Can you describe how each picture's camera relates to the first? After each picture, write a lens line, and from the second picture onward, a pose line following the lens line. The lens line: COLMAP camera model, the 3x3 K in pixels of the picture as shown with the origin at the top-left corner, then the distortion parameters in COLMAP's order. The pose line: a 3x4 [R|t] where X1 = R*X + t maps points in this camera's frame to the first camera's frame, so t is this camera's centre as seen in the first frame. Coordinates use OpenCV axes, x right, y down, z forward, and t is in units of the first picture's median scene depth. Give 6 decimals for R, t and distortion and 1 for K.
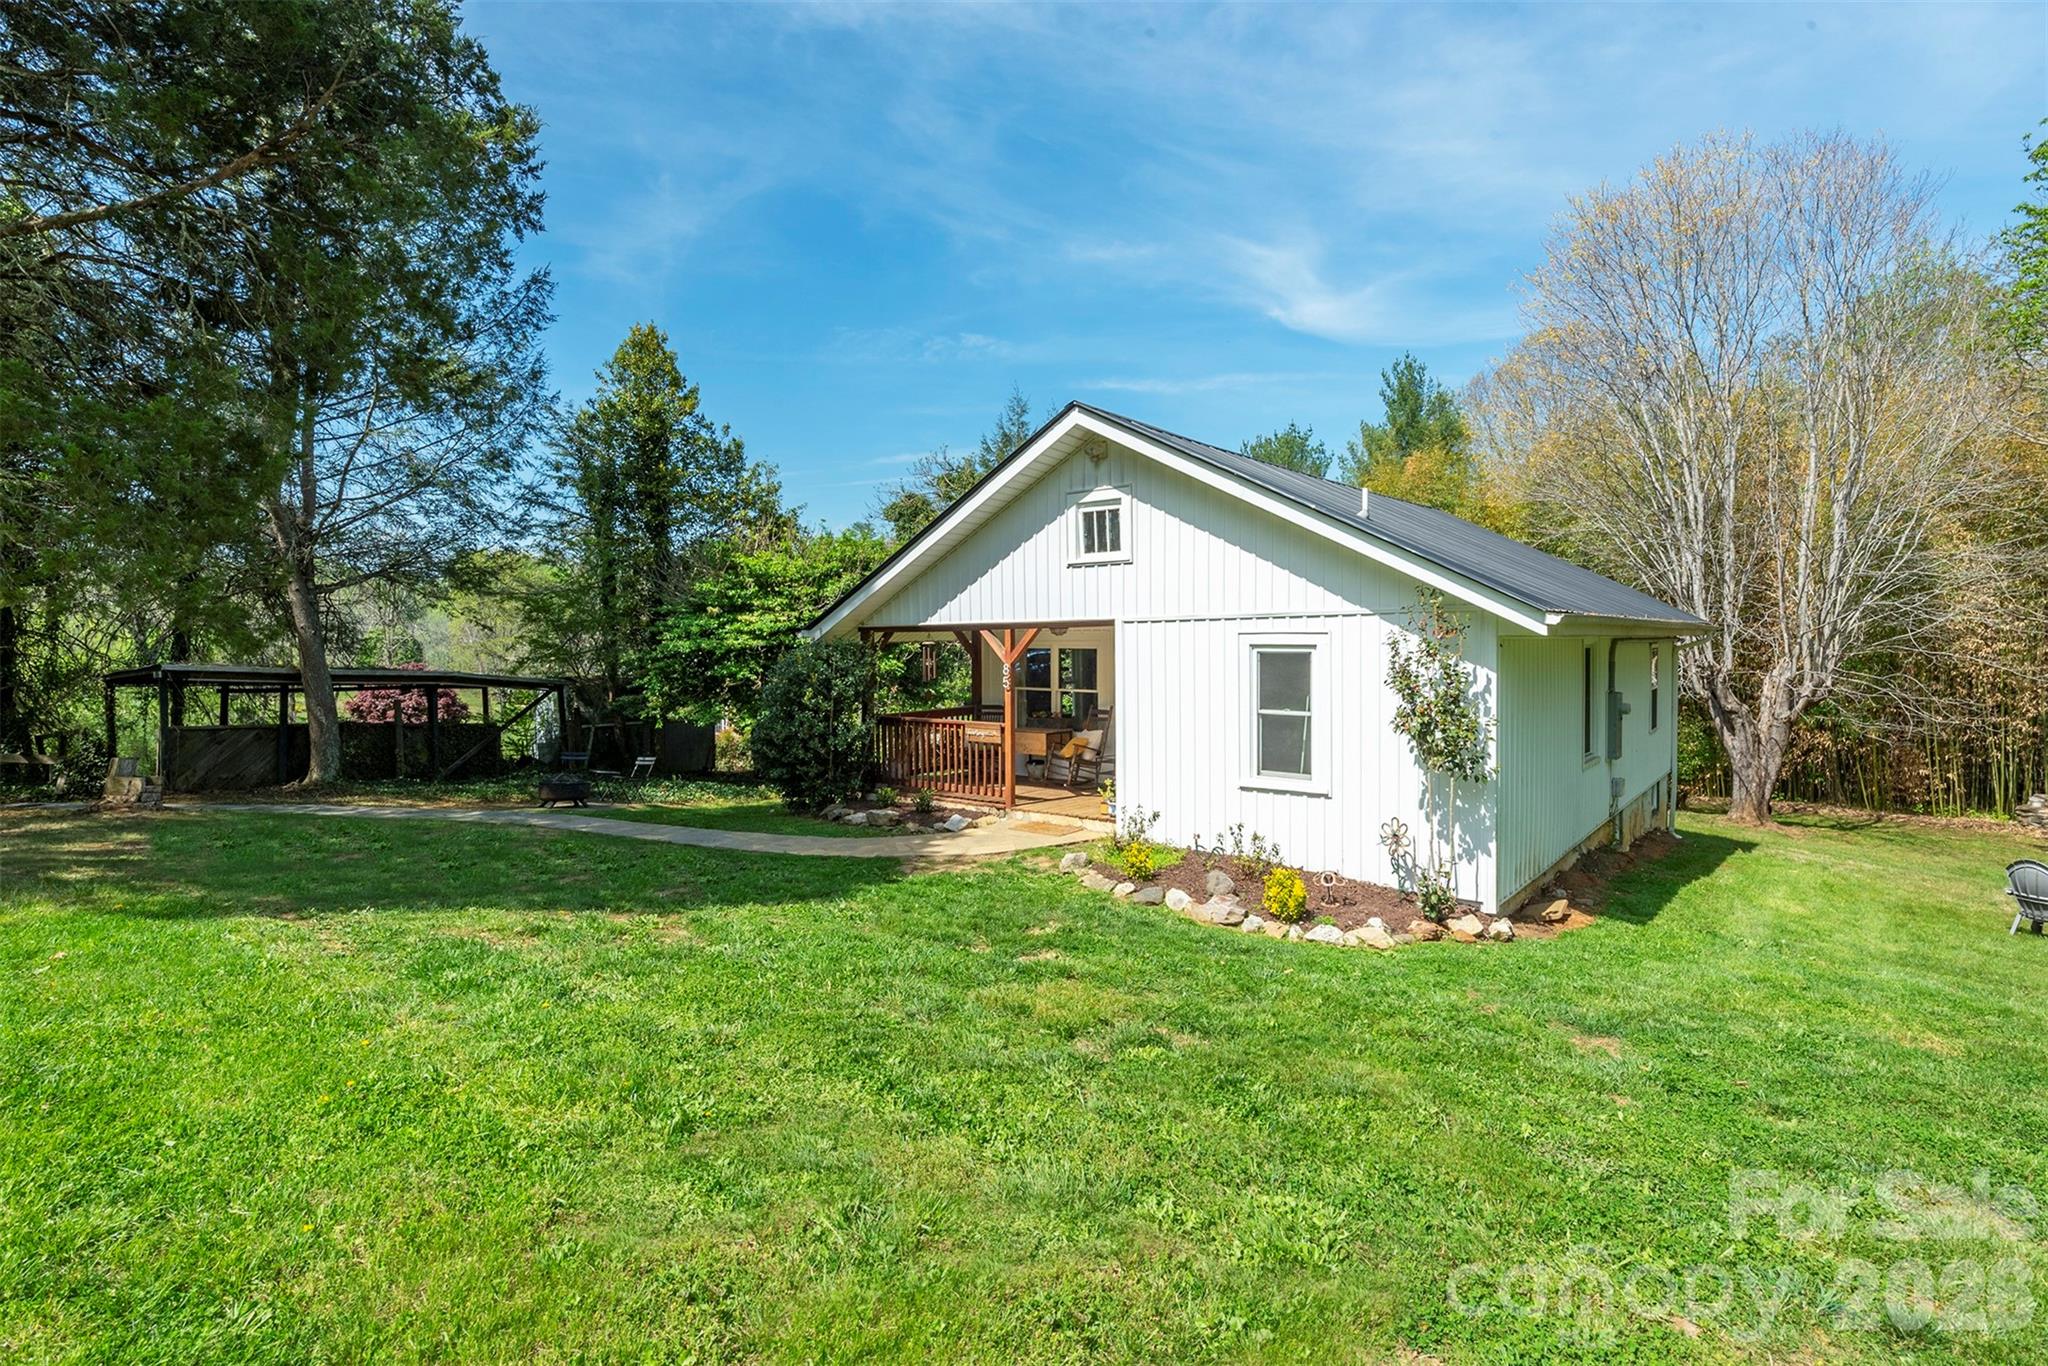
lens RADIAL K [[1018.1, 0, 1040.9], [0, 1018.1, 667.8], [0, 0, 1]] dist [0.010501, -0.003129]
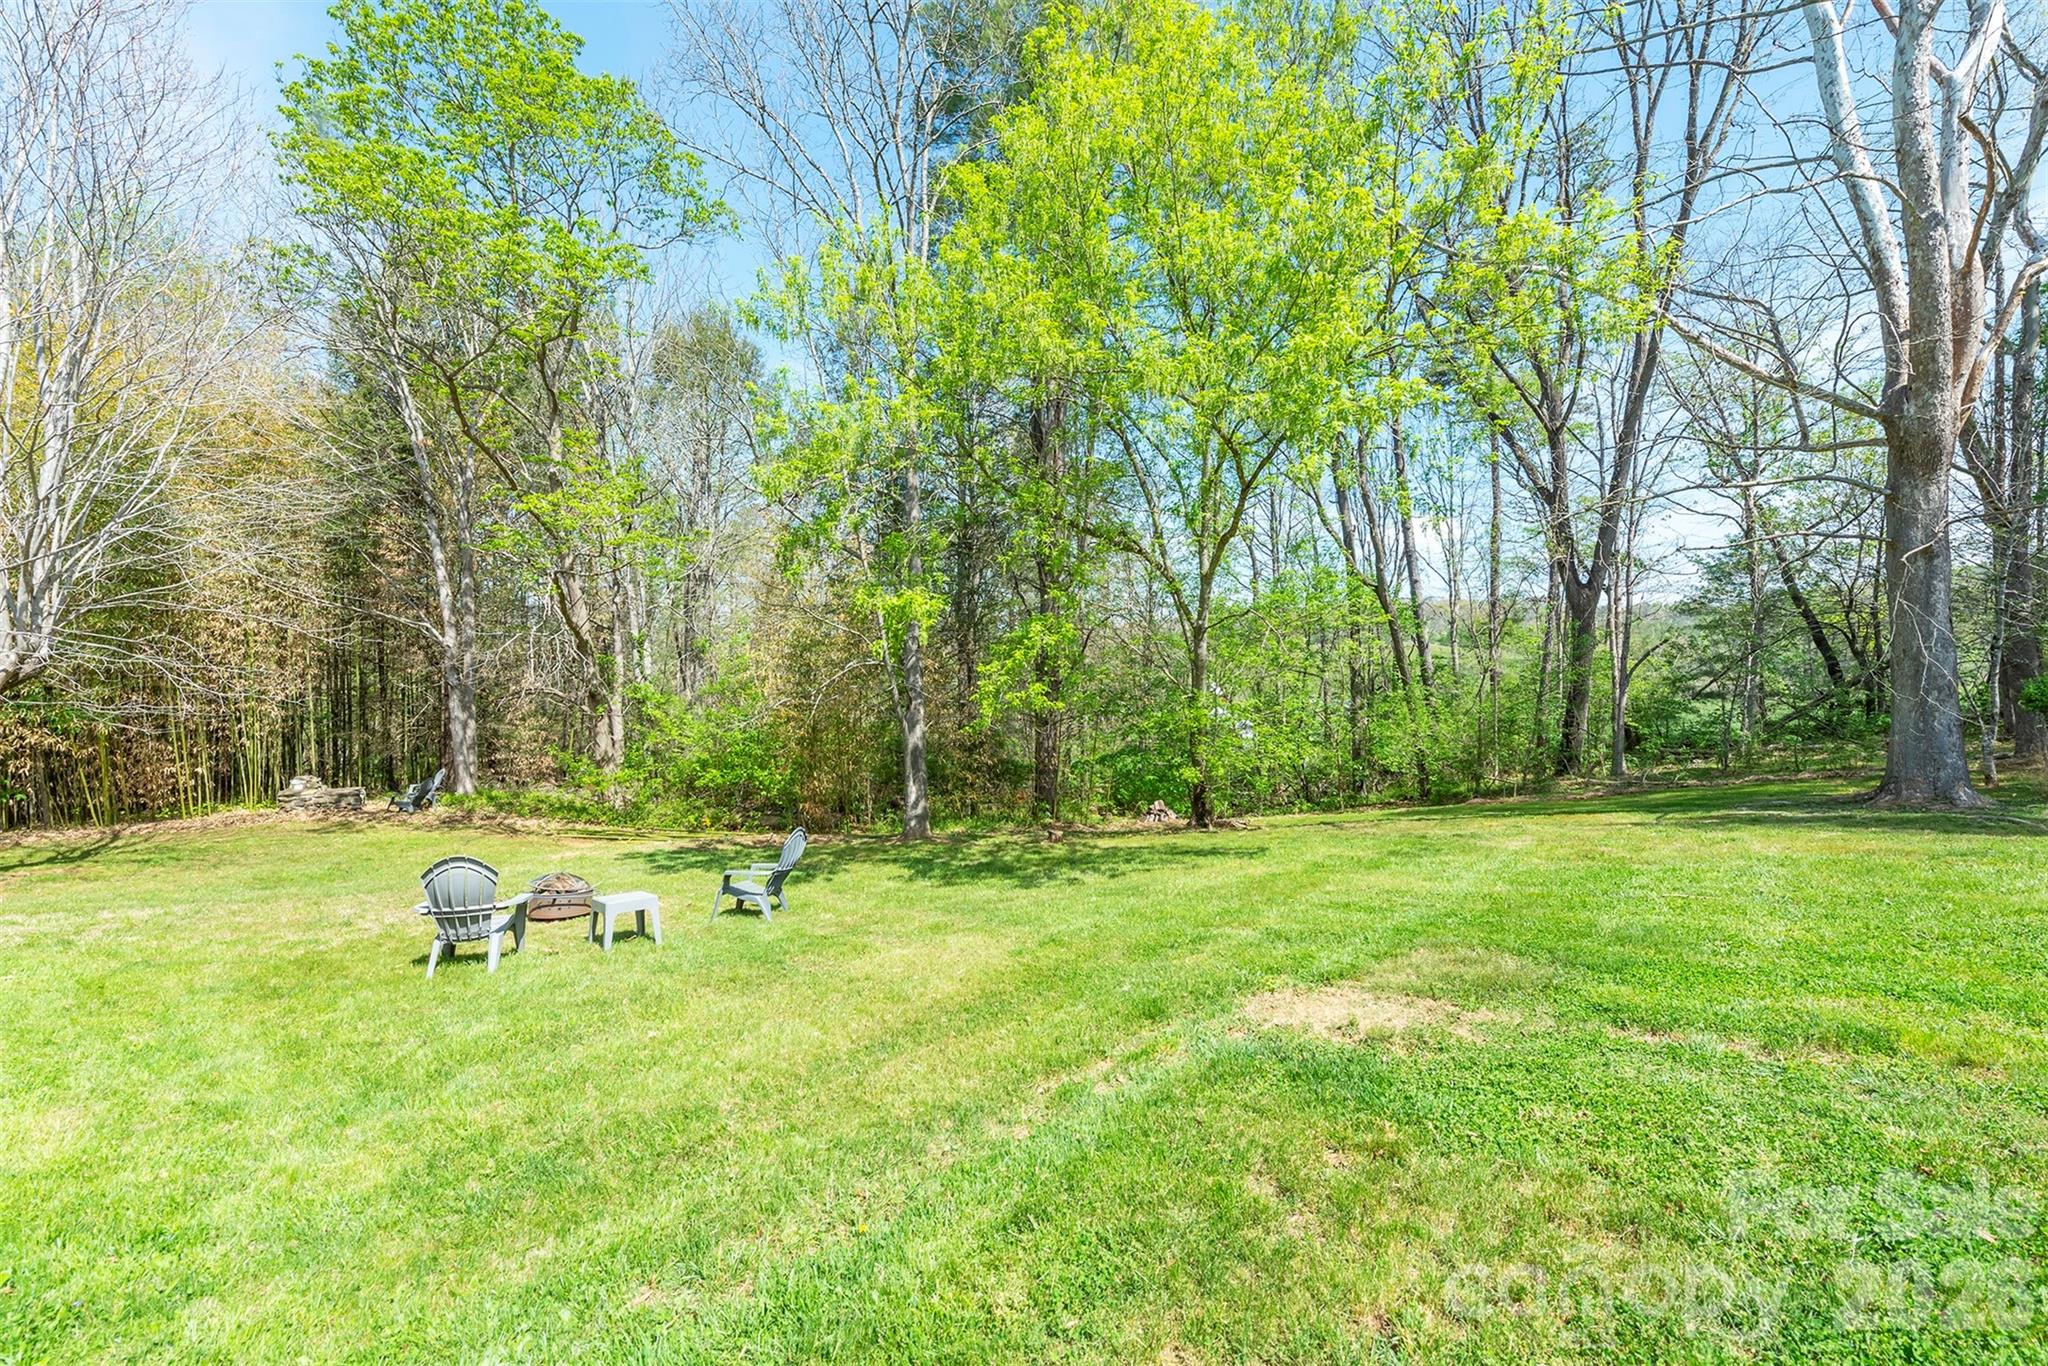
lens RADIAL K [[841.6, 0, 1005.4], [0, 841.6, 666.5], [0, 0, 1]] dist [-0.001252, -0.000050]
pose [[0.040590, -0.006673, 0.999154, 0.452970], [0.026729, 0.999627, 0.005591, 0.072317], [-0.998818, 0.026480, 0.040753, 0.645990]]
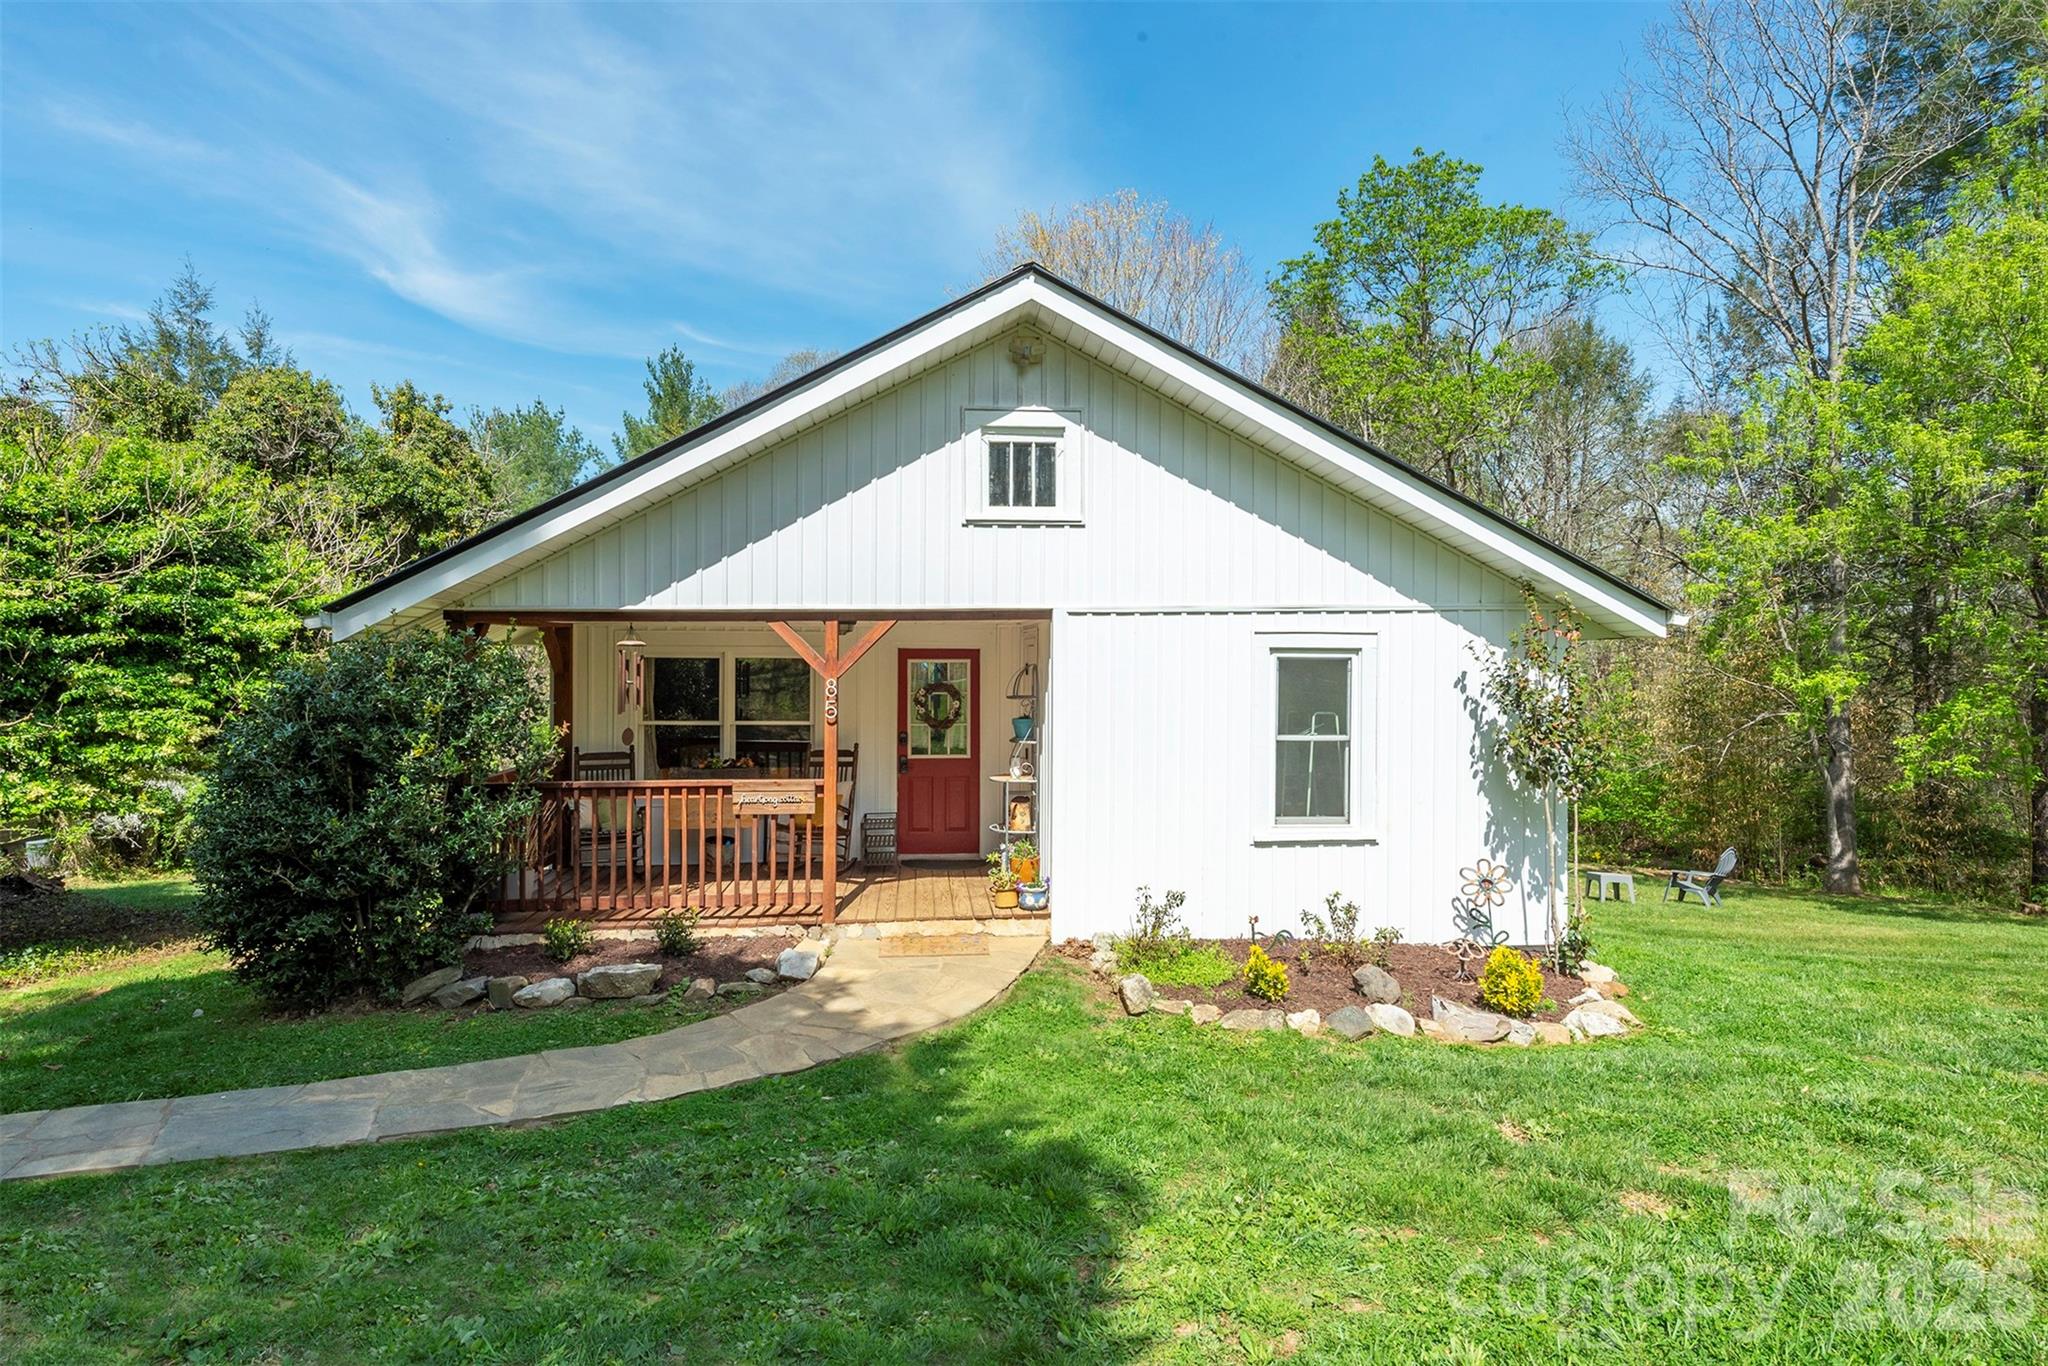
lens RADIAL K [[1078.8, 0, 1010.6], [0, 1078.8, 656.9], [0, 0, 1]] dist [0.007042, -0.003763]
pose [[0.721651, 0.010734, 0.692173, -0.421300], [0.013559, 0.999469, -0.029636, 0.004068], [-0.692124, 0.030772, 0.721123, 0.502872]]
